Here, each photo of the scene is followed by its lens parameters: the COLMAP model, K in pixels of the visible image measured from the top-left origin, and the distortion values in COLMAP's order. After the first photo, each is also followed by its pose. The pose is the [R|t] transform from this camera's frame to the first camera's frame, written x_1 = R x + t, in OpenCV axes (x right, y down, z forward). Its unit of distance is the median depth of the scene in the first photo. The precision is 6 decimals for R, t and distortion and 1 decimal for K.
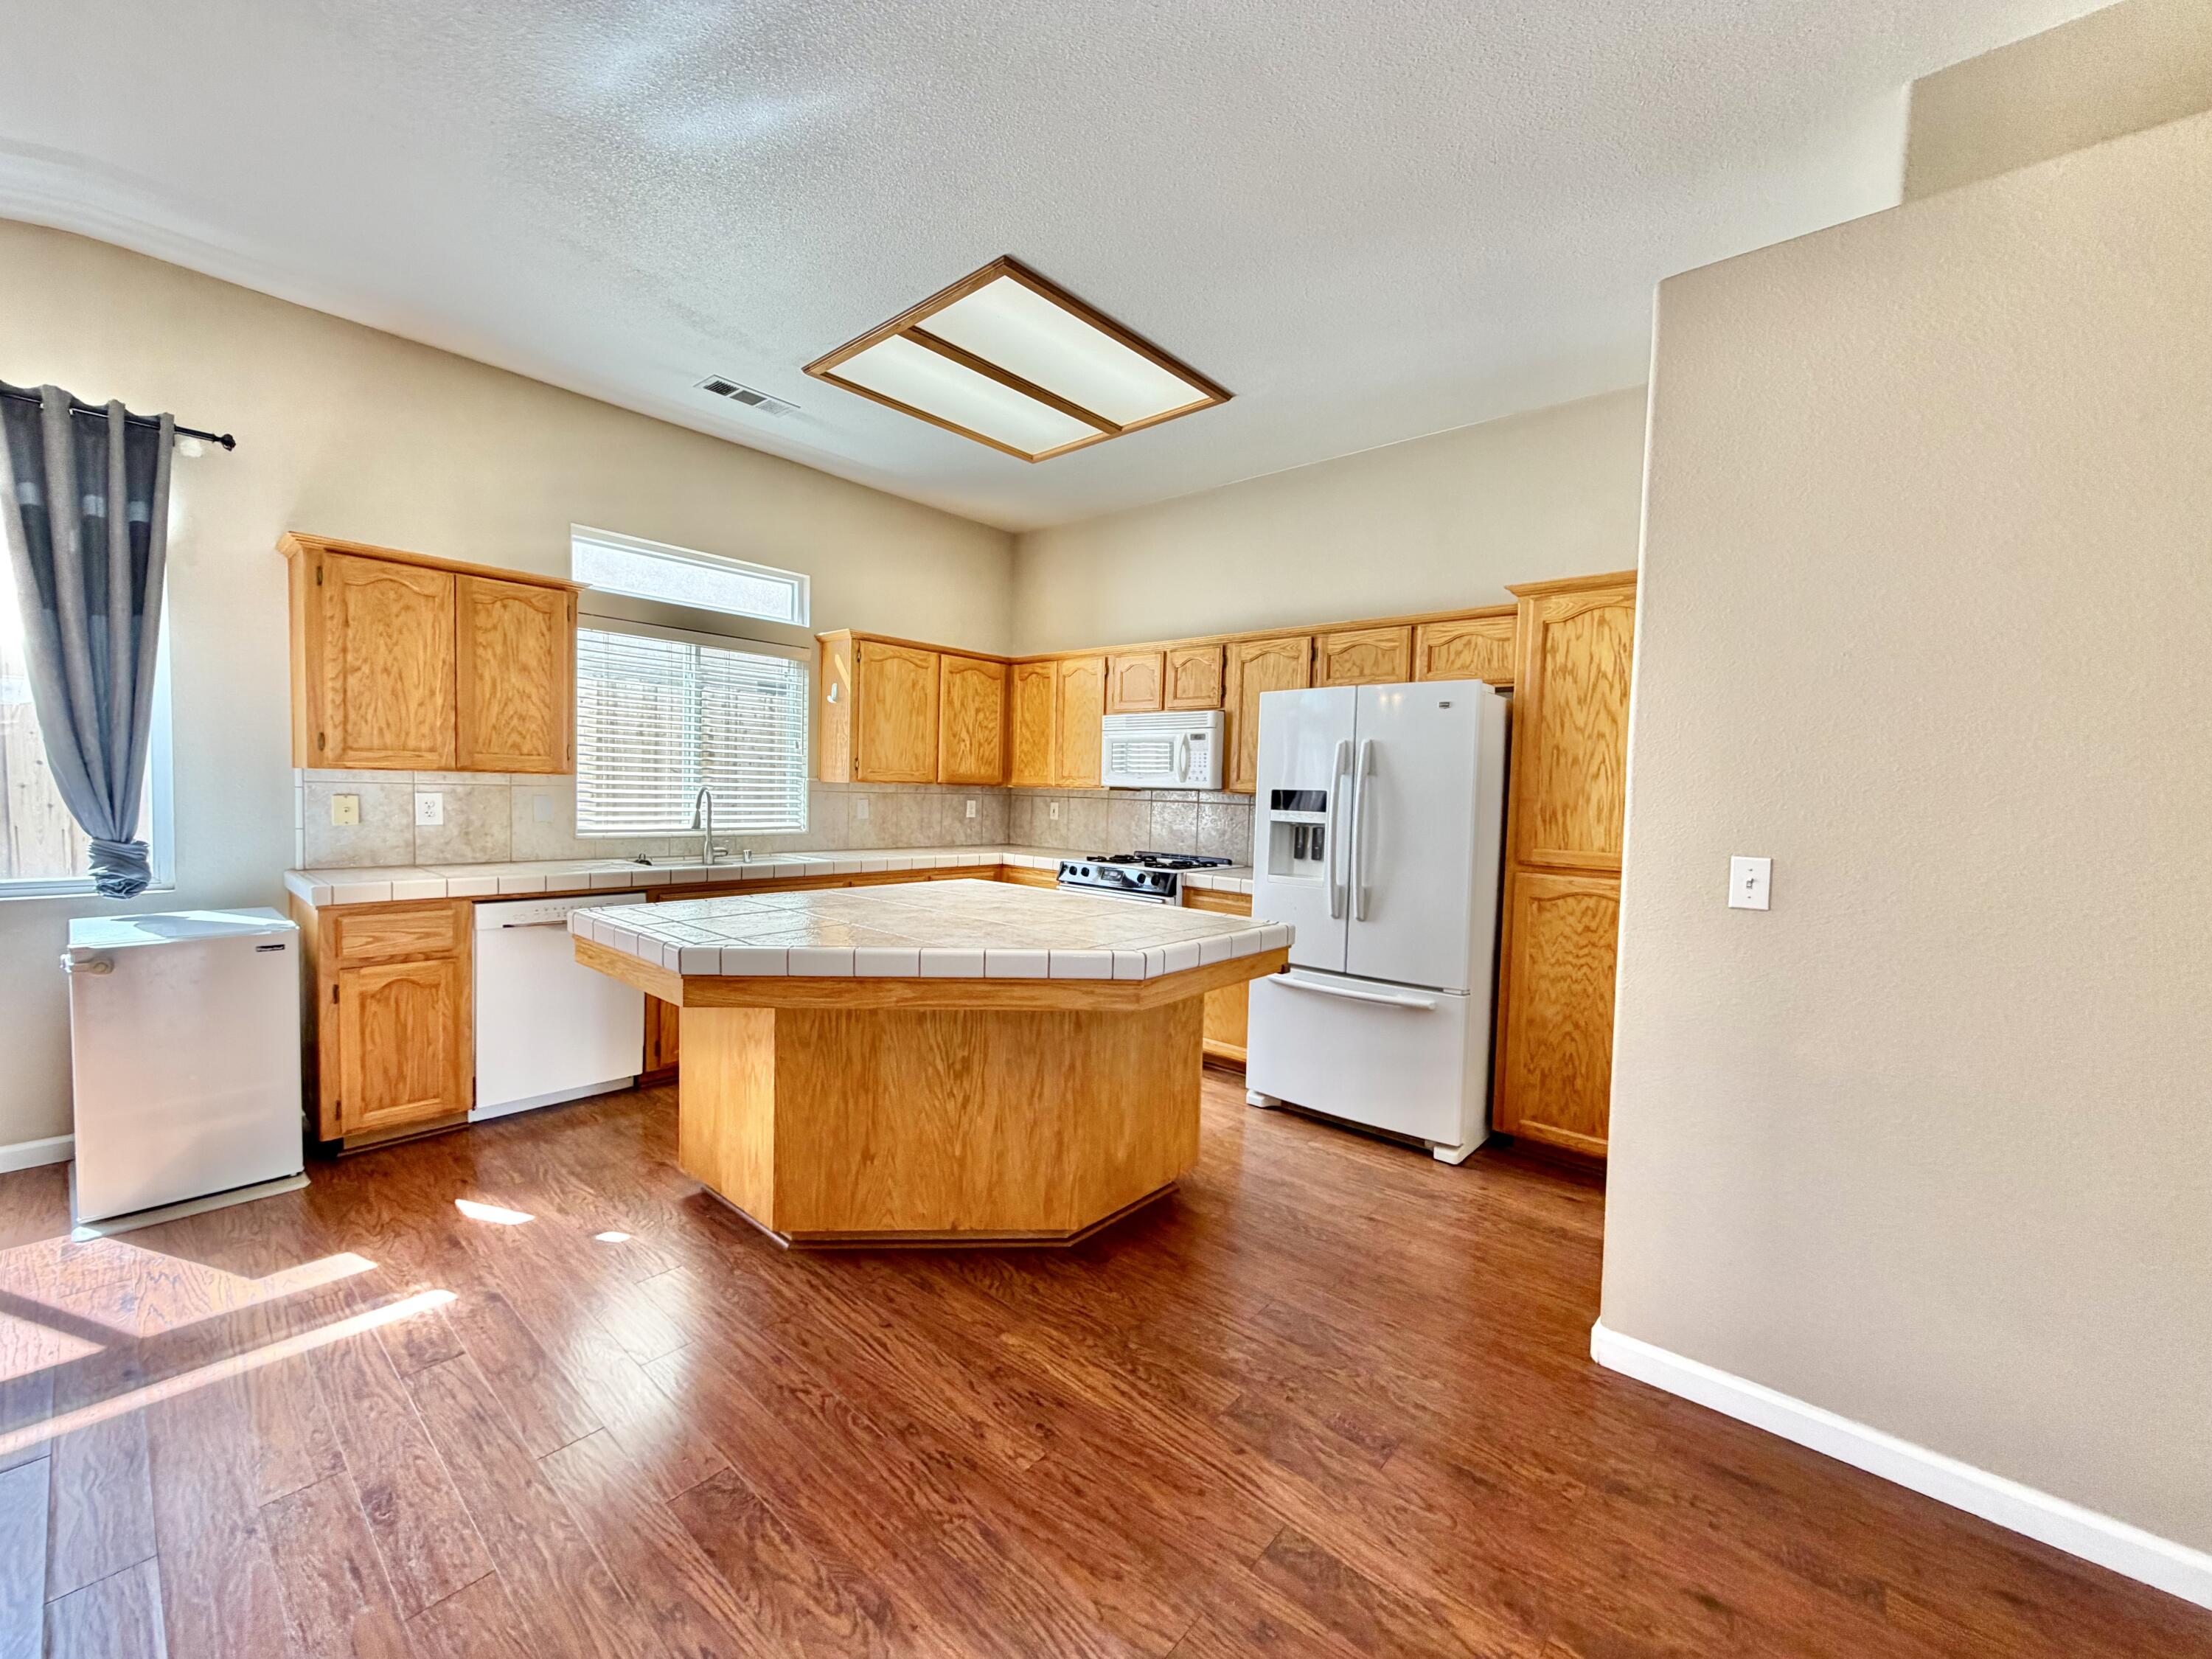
lens RADIAL K [[885.9, 0, 1097.7], [0, 885.9, 824.4], [0, 0, 1]] dist [-0.004305, 0.002505]
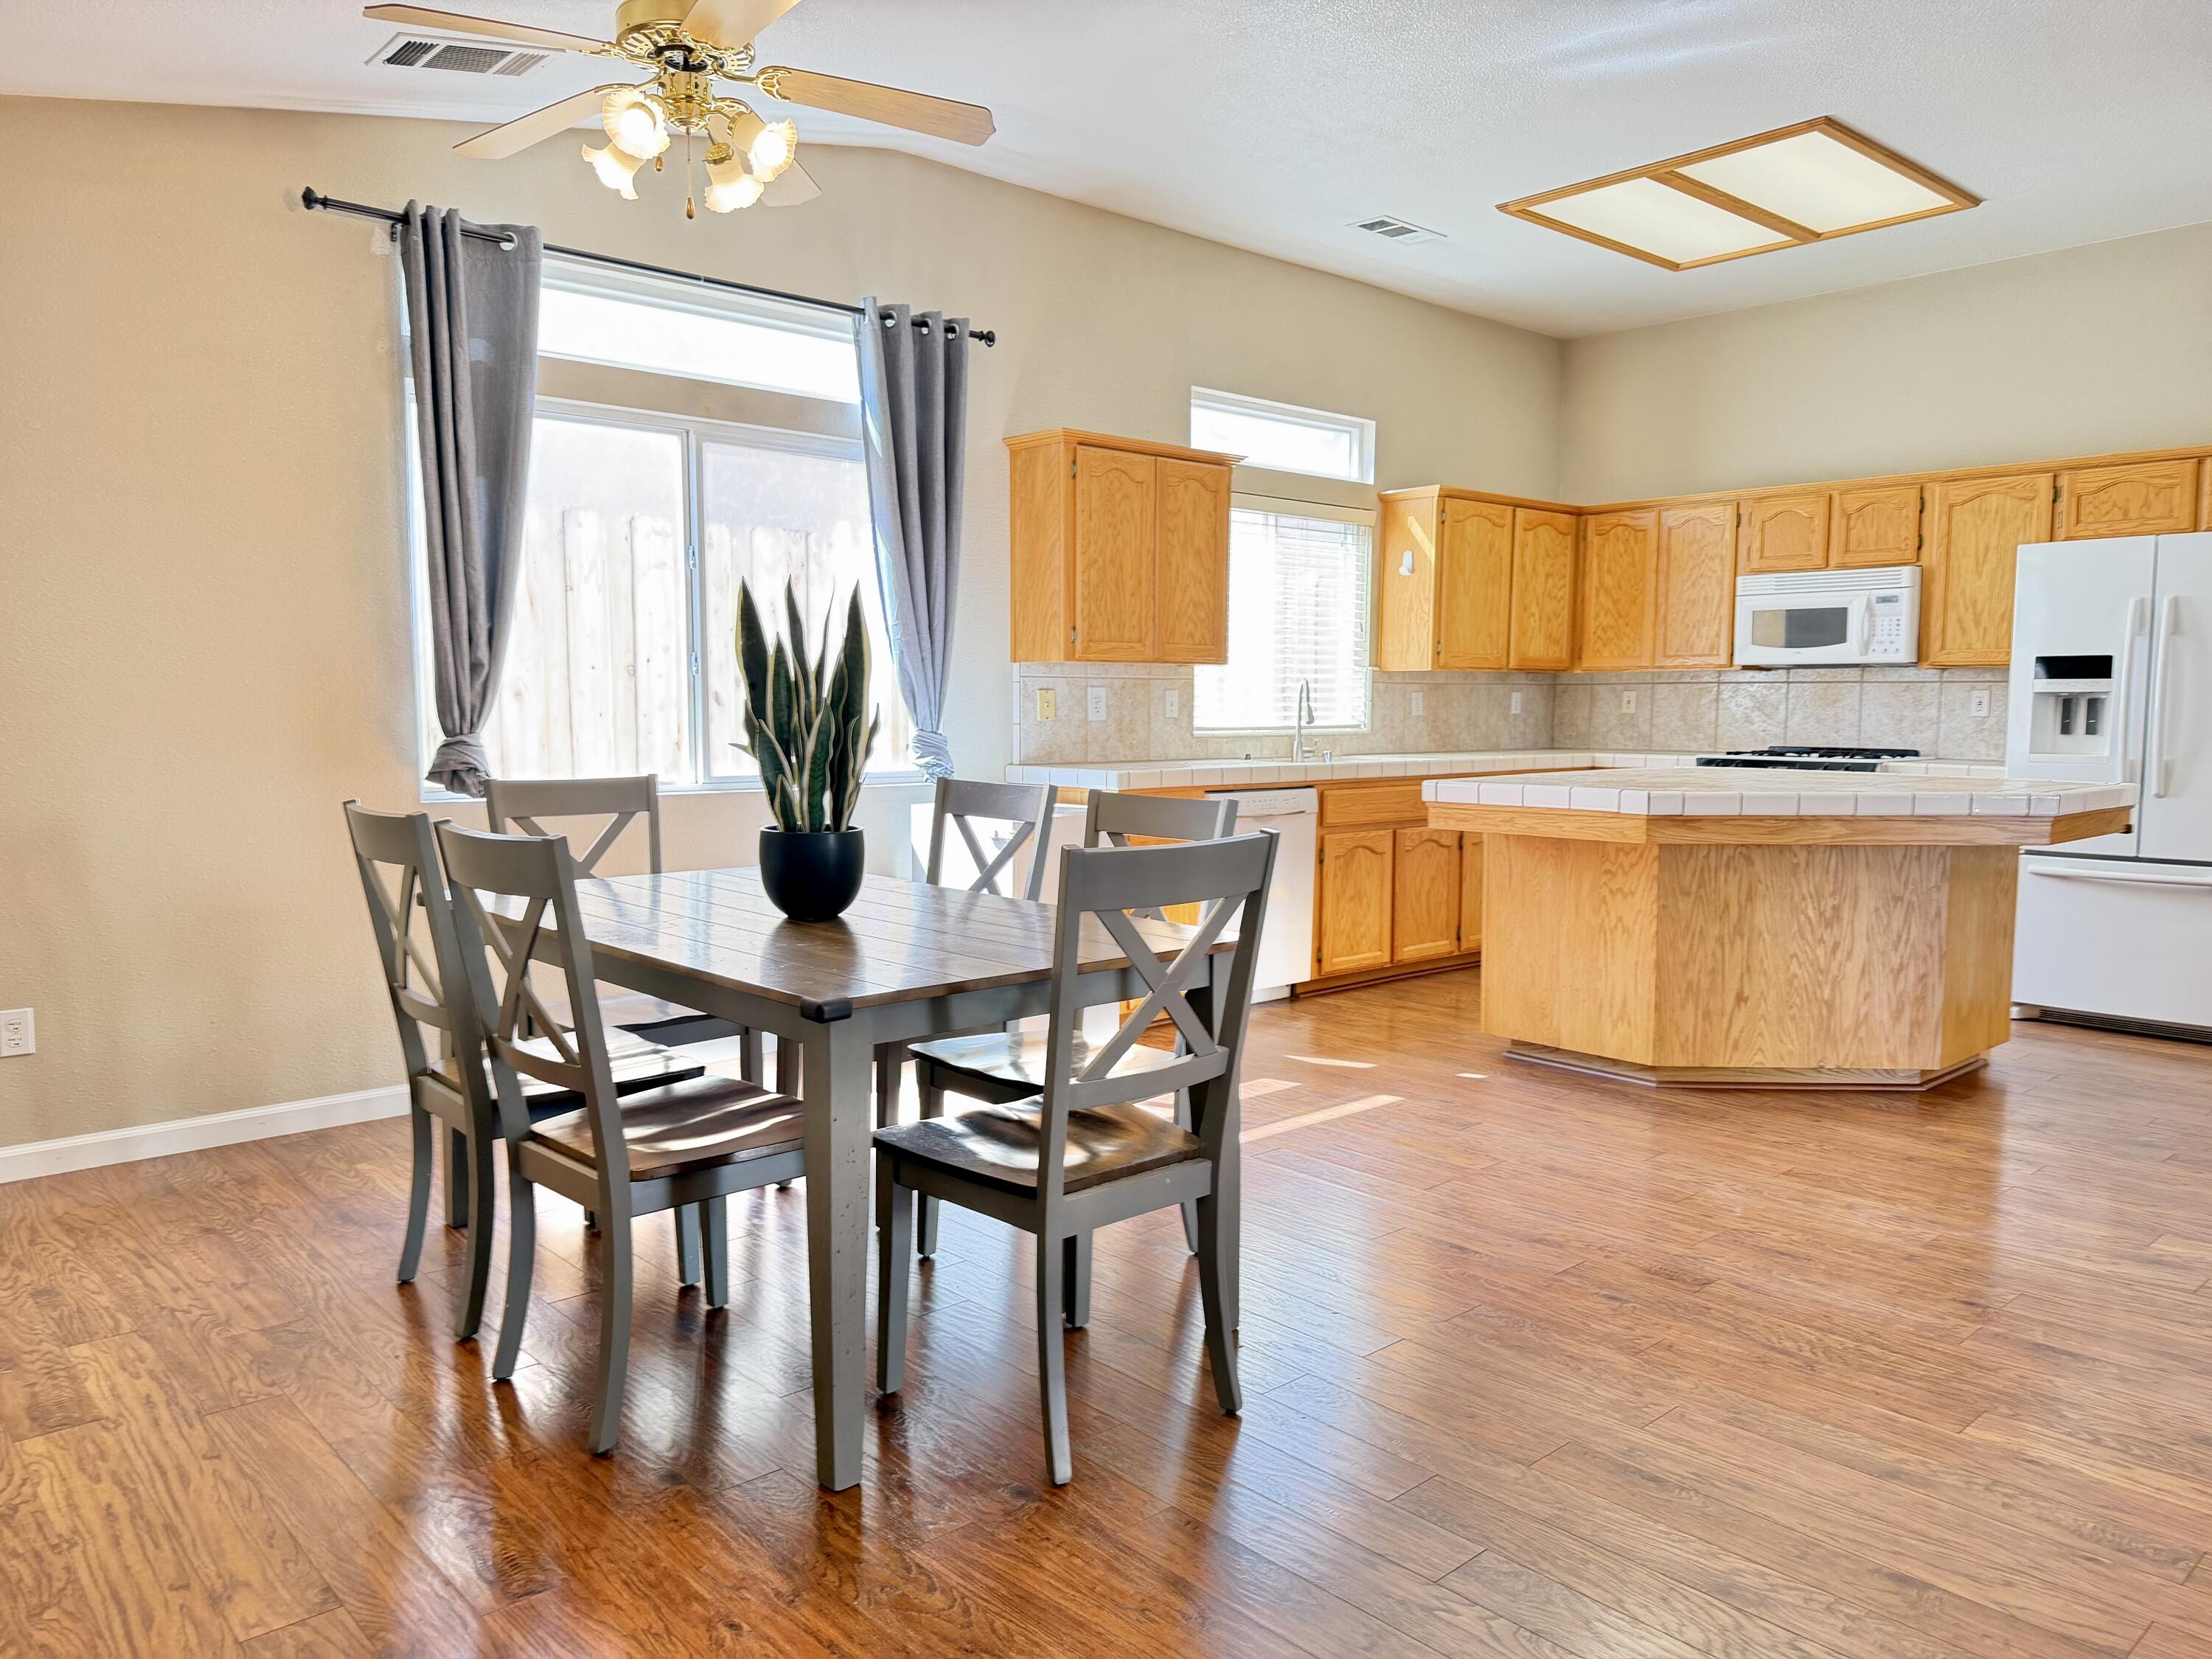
lens RADIAL K [[1553.7, 0, 1106.6], [0, 1553.7, 835.7], [0, 0, 1]] dist [0.072586, -0.109297]
pose [[0.992736, -0.015795, -0.119275, -0.487197], [0.021066, 0.998850, 0.043063, 0.047220], [0.118458, -0.045263, 0.991927, -0.603824]]
